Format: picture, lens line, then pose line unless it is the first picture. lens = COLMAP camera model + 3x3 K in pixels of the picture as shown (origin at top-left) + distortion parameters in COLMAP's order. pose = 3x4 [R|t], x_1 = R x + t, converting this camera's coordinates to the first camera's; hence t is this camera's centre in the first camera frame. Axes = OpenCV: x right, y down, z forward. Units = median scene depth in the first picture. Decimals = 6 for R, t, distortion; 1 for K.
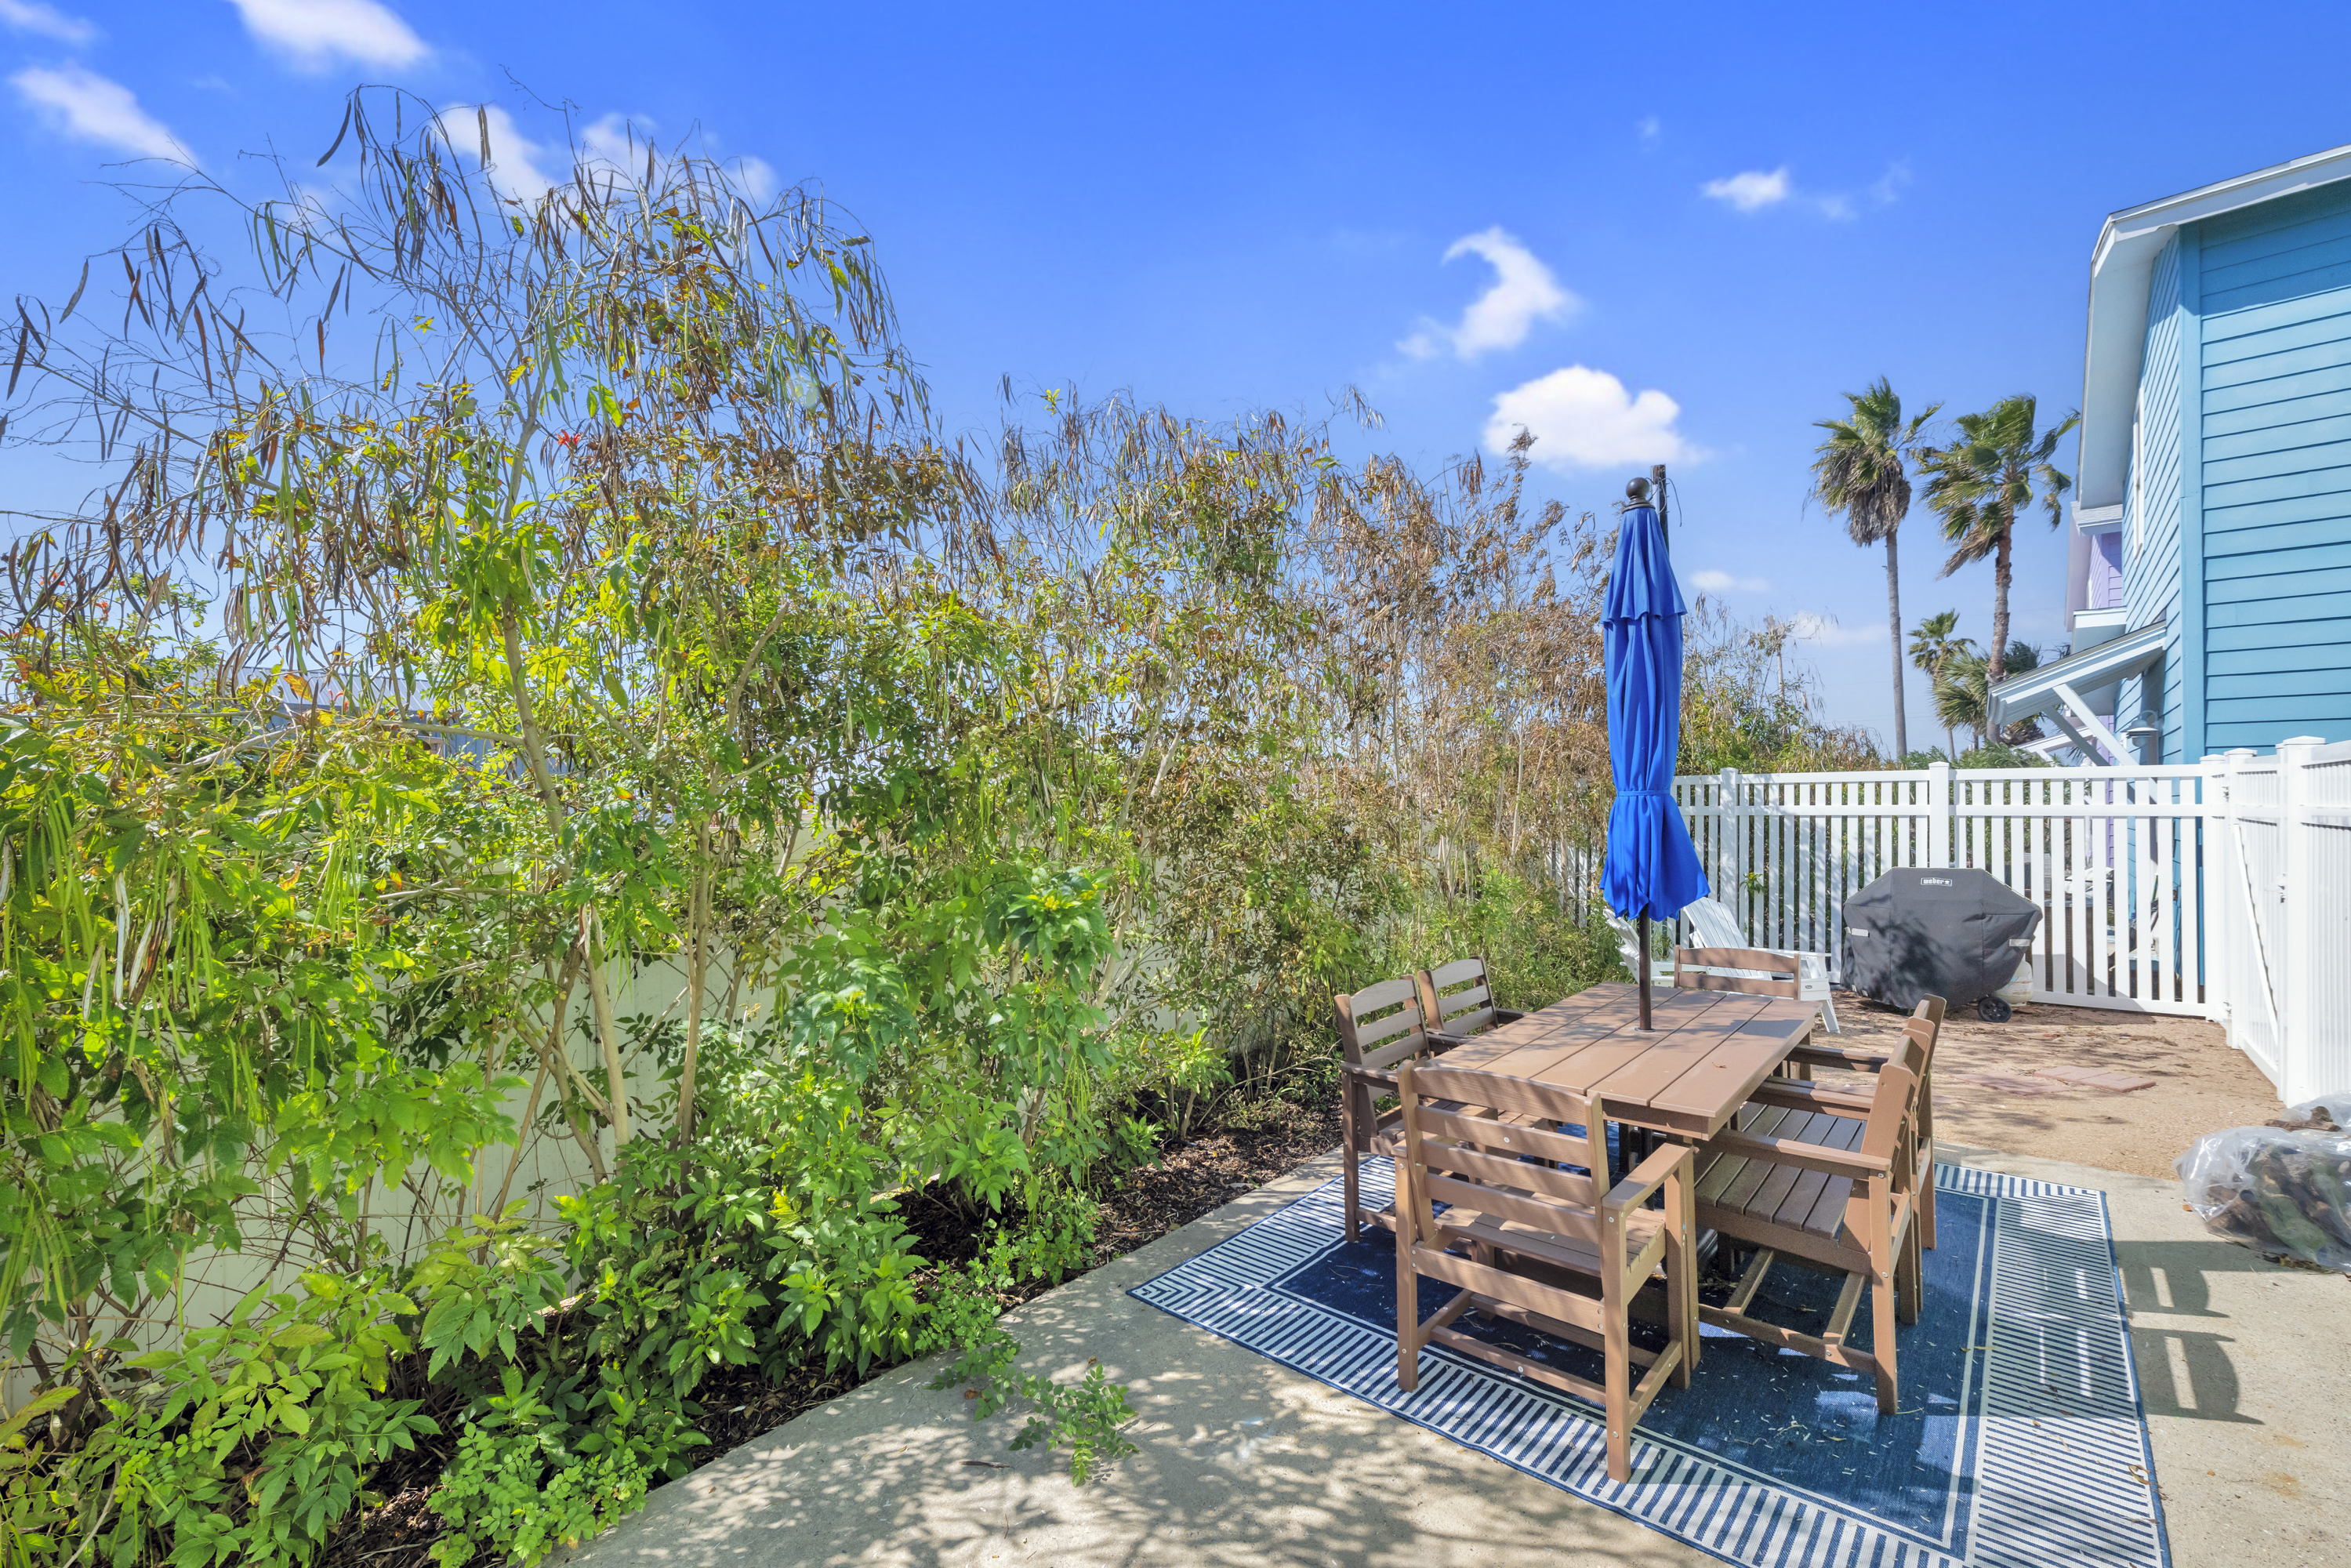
lens RADIAL K [[1025.0, 0, 1194.4], [0, 1025.0, 785.9], [0, 0, 1]] dist [0.002339, 0.000455]
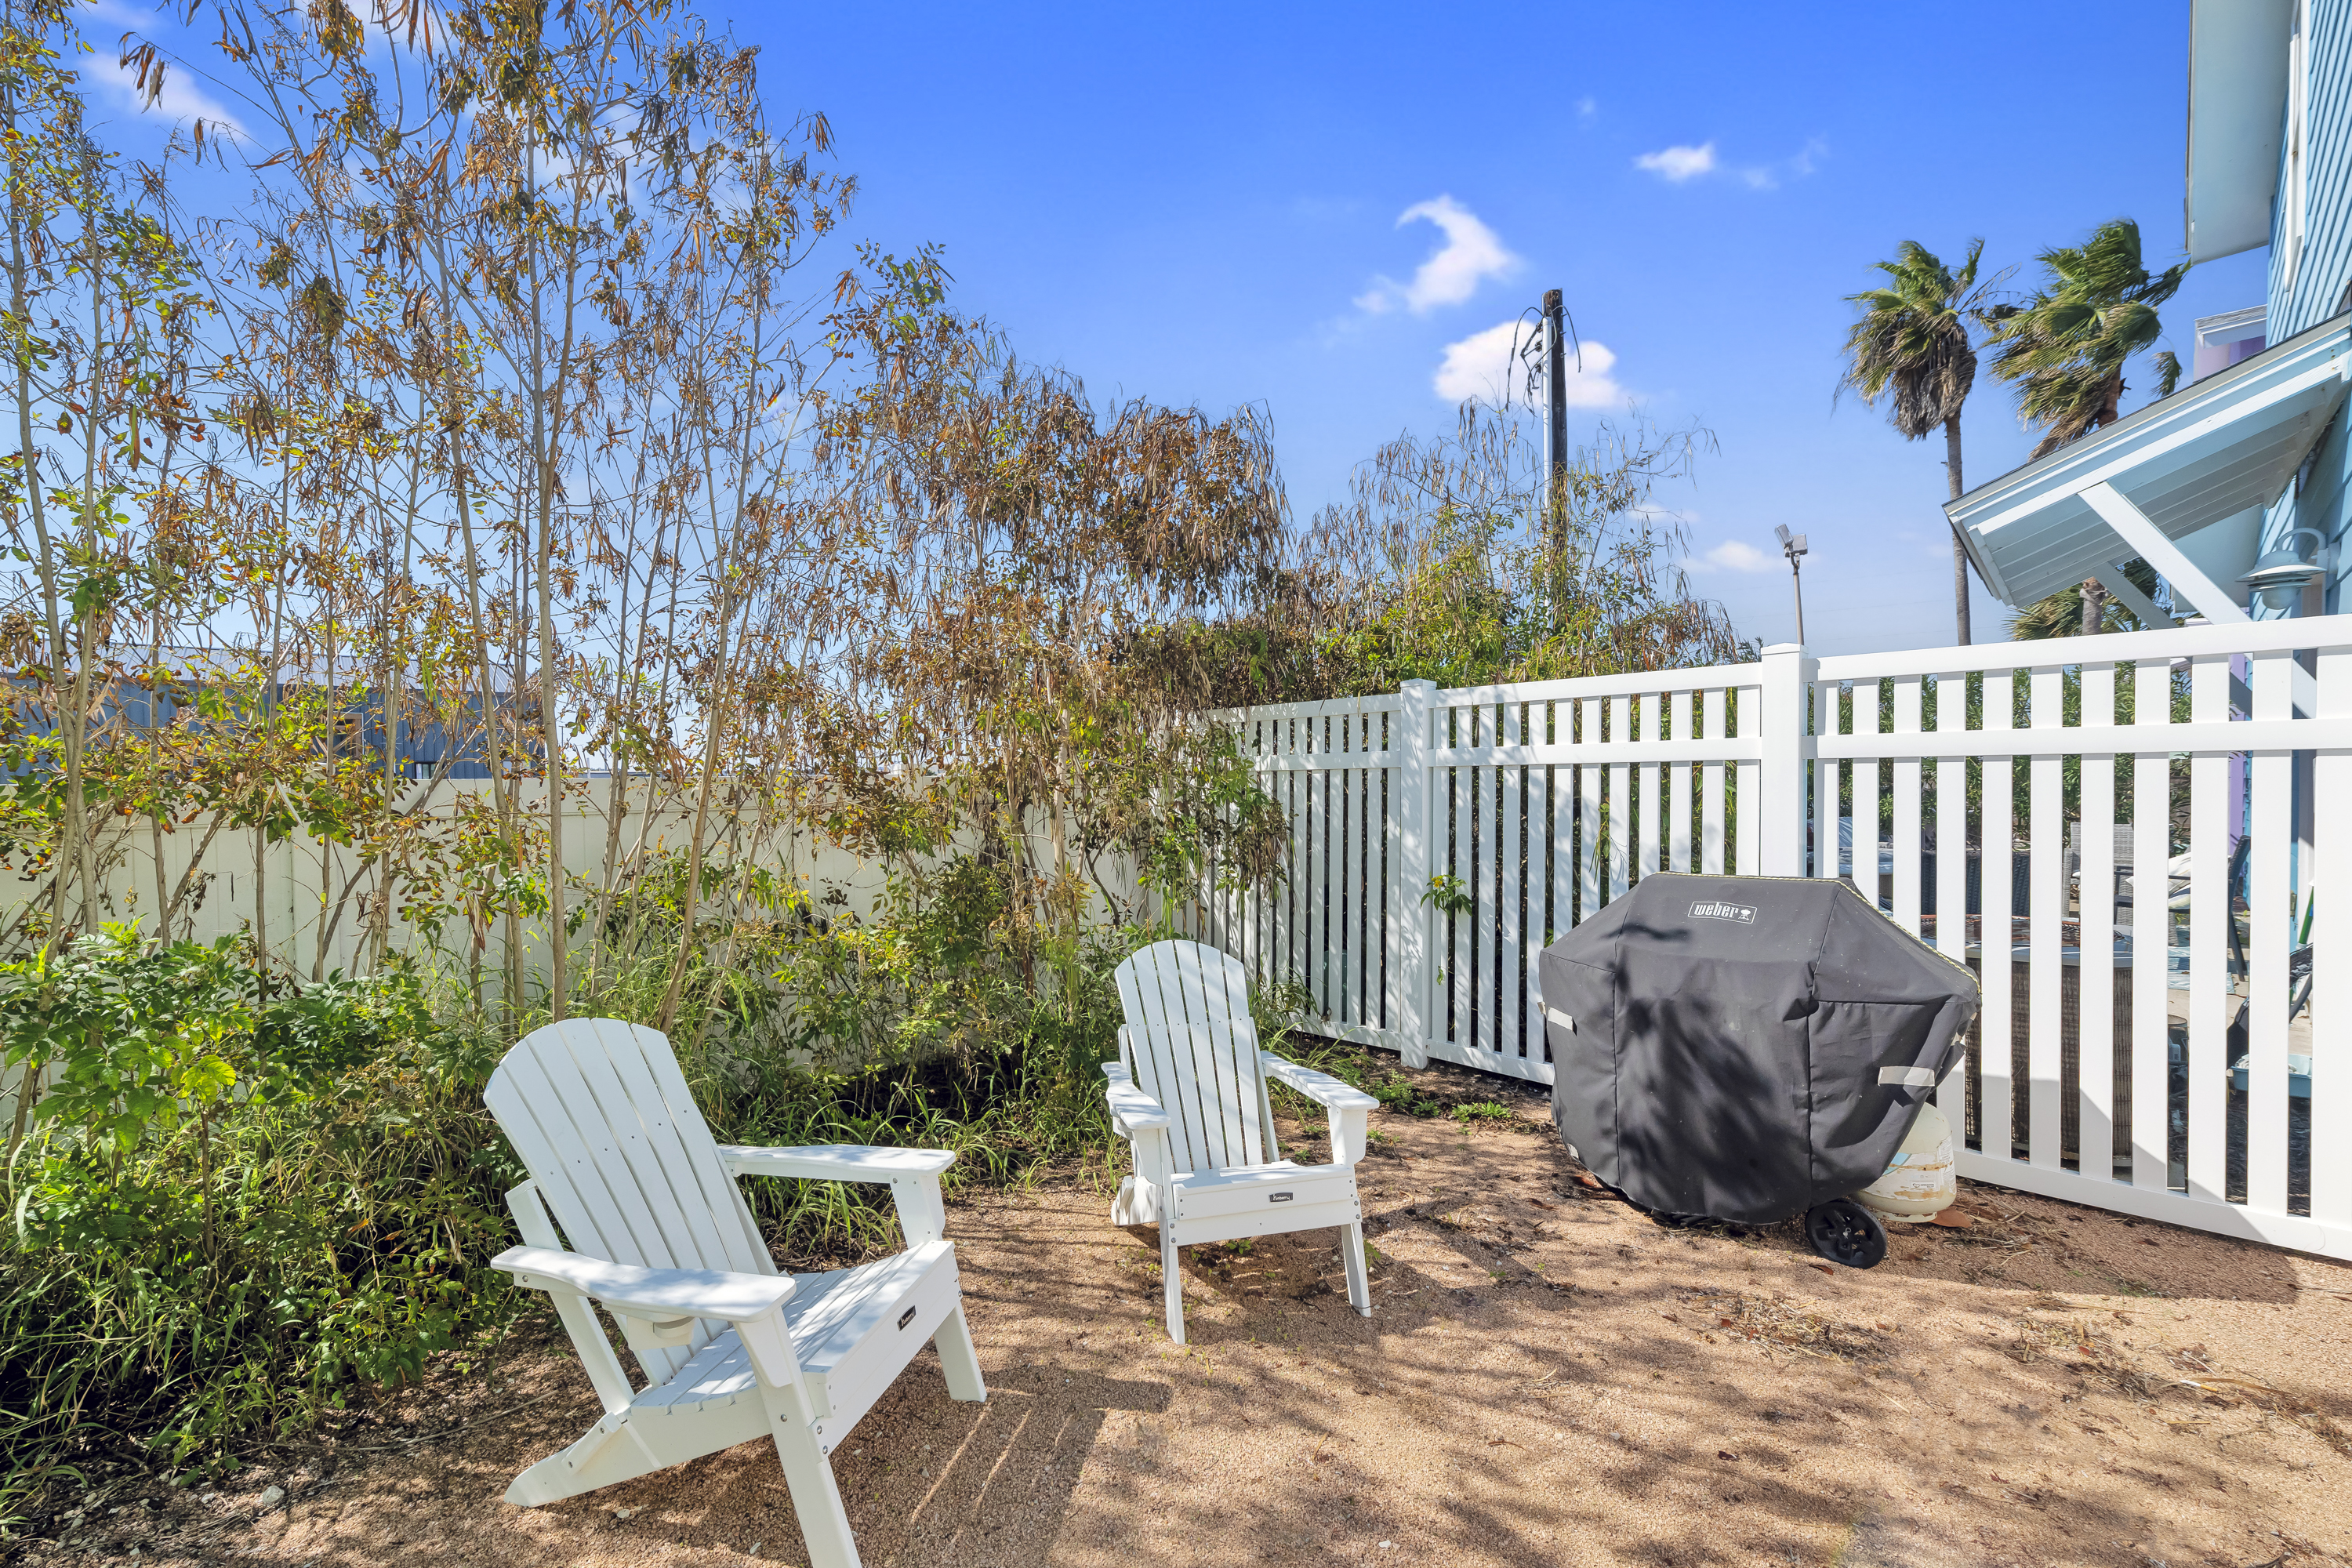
lens RADIAL K [[956.9, 0, 1170.6], [0, 956.9, 788.1], [0, 0, 1]] dist [0.002584, 0.000222]
pose [[0.992607, -0.010739, -0.120898, 1.378615], [0.015177, 0.999242, 0.035845, 0.060761], [0.120421, -0.037415, 0.992018, 1.466239]]
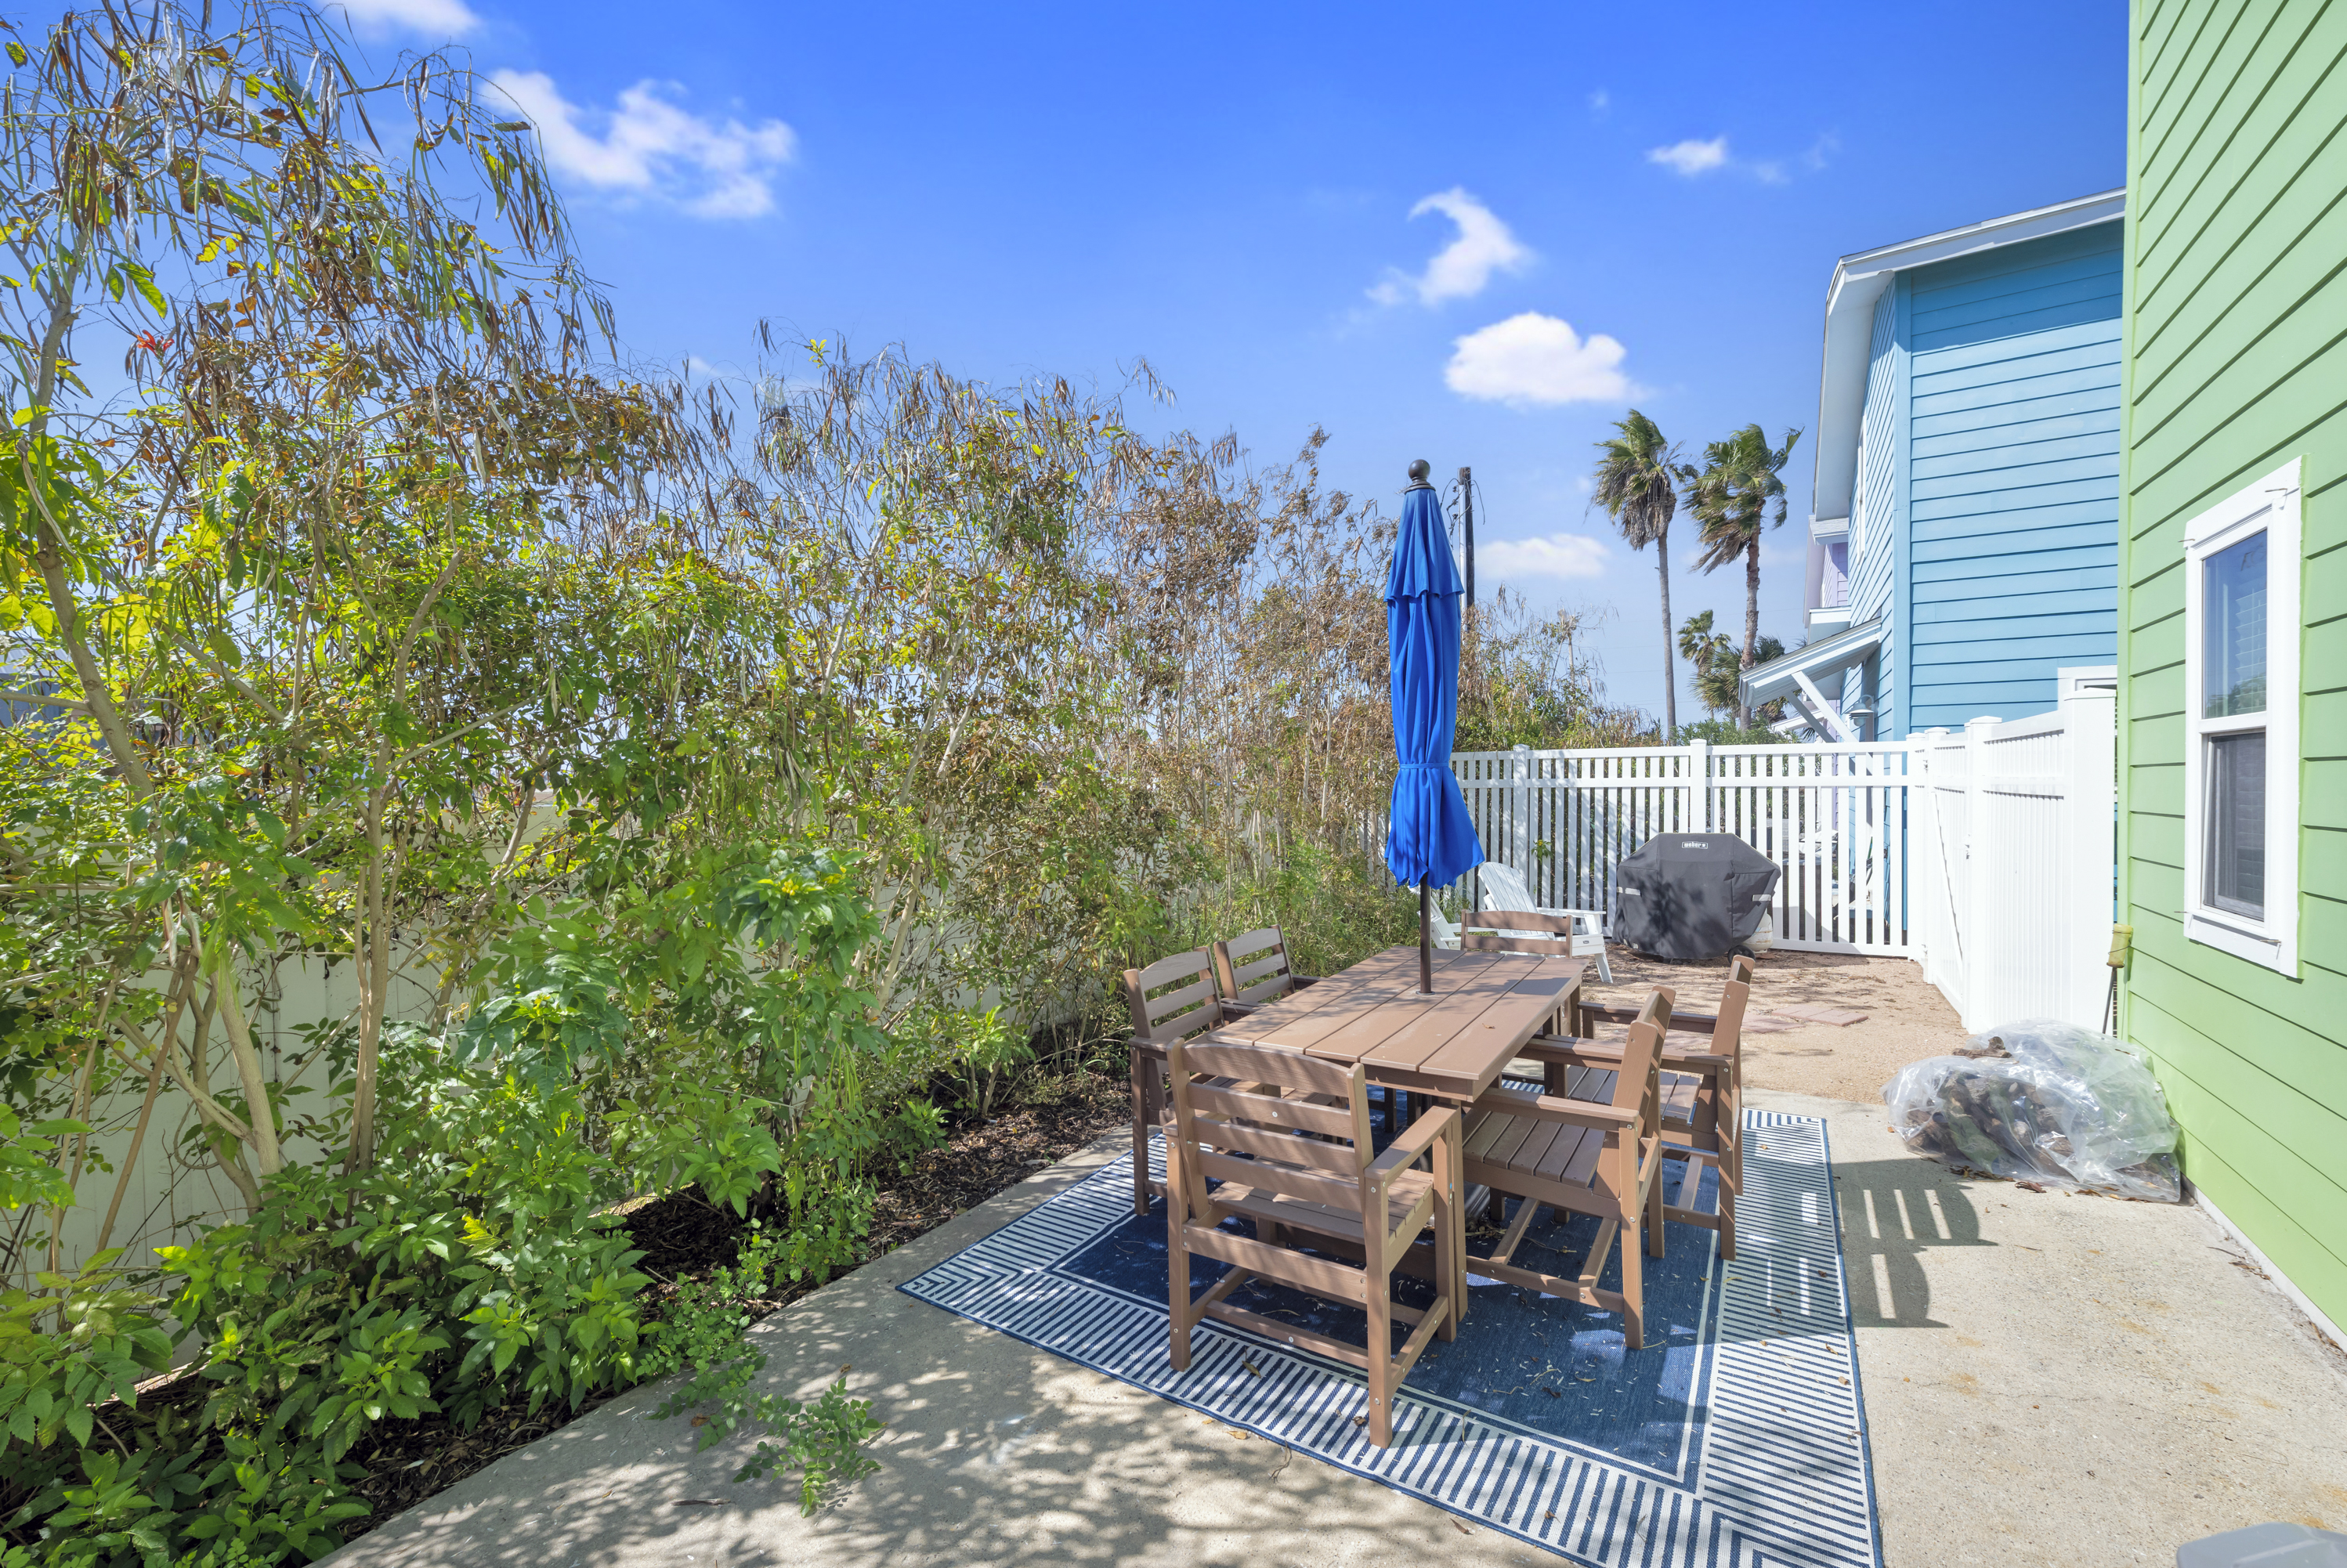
lens RADIAL K [[954.8, 0, 1176.6], [0, 954.8, 783.8], [0, 0, 1]] dist [0.002584, 0.000222]
pose [[0.992386, -0.006562, 0.122989, 0.075375], [0.004001, 0.999770, 0.021058, 0.003864], [-0.123099, -0.020406, 0.992185, 0.076975]]
